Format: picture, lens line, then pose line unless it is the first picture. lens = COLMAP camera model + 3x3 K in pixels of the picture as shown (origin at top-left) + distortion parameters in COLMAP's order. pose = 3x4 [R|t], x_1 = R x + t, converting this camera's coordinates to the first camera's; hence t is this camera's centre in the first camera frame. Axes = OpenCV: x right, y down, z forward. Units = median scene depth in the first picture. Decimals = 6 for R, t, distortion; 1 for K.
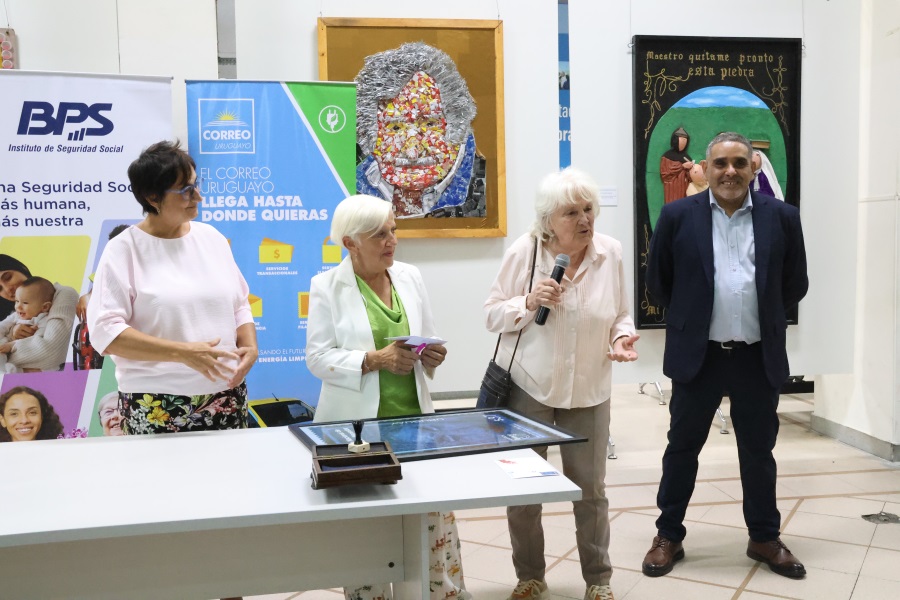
lens RADIAL K [[888.2, 0, 446.8], [0, 888.2, 296.2], [0, 0, 1]] dist [-0.010194, 0.000000]
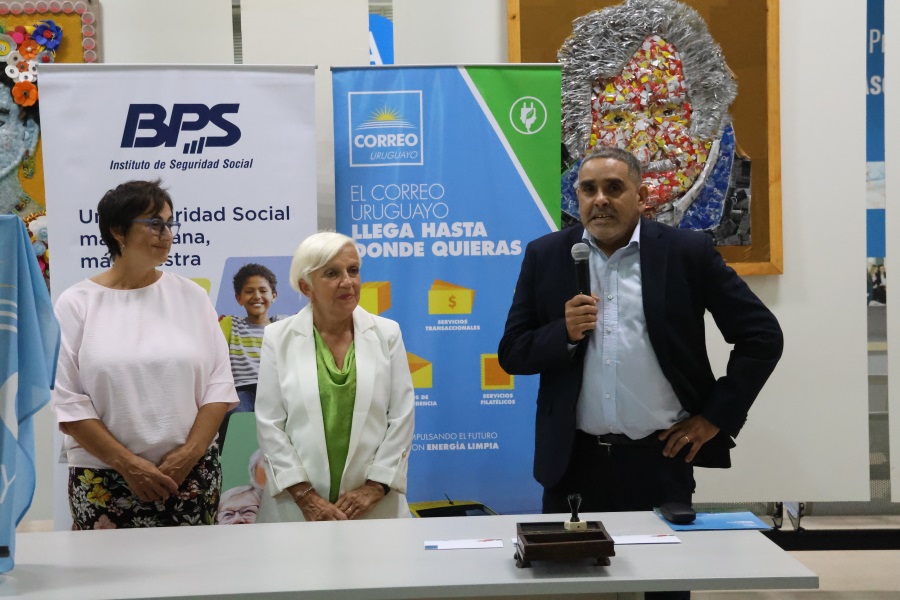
lens RADIAL K [[1789.9, 0, 467.7], [0, 1789.9, 309.1], [0, 0, 1]] dist [0.201396, 0.000000]
pose [[0.988752, -0.001889, -0.149549, 0.041161], [-0.003606, 0.999328, -0.036467, 0.011912], [0.149518, 0.036596, 0.988082, -0.450497]]
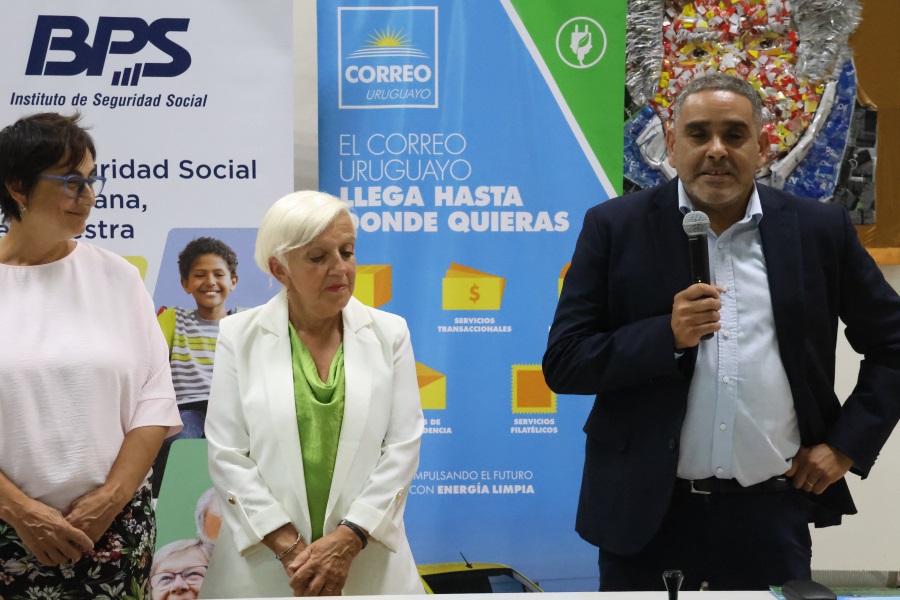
lens RADIAL K [[2106.0, 0, 460.4], [0, 2106.0, 315.2], [0, 0, 1]] dist [0.347709, 0.000000]
pose [[0.988622, 0.012932, -0.149863, -0.007530], [-0.018656, 0.999147, -0.036853, 0.012943], [0.149259, 0.039229, 0.988020, -0.266475]]
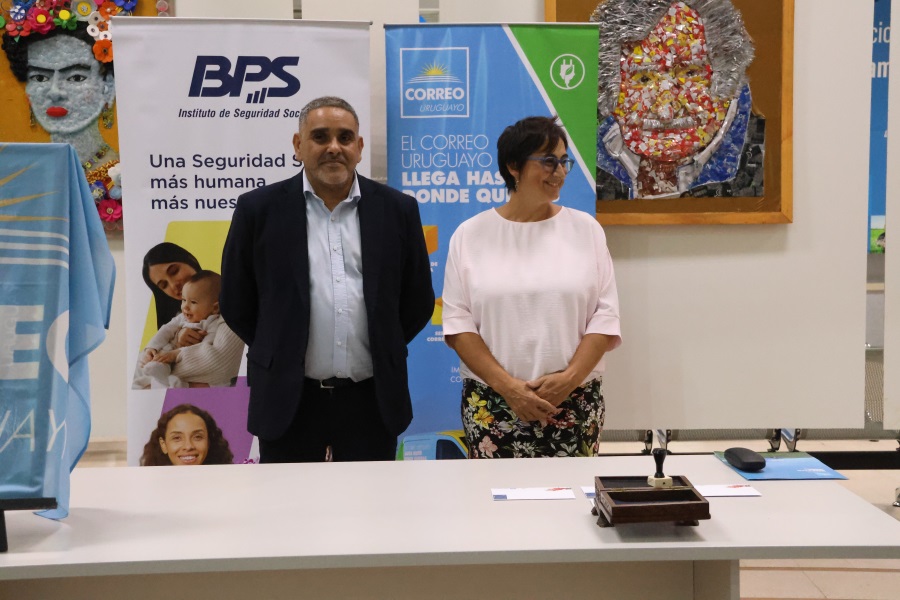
lens RADIAL K [[1303.8, 0, 450.9], [0, 1303.8, 303.2], [0, 0, 1]] dist [0.126320, 0.000000]
pose [[0.987771, 0.015189, -0.155170, -0.049284], [-0.015187, 0.999884, 0.001201, 0.003215], [0.155170, 0.001170, 0.987887, -0.147840]]
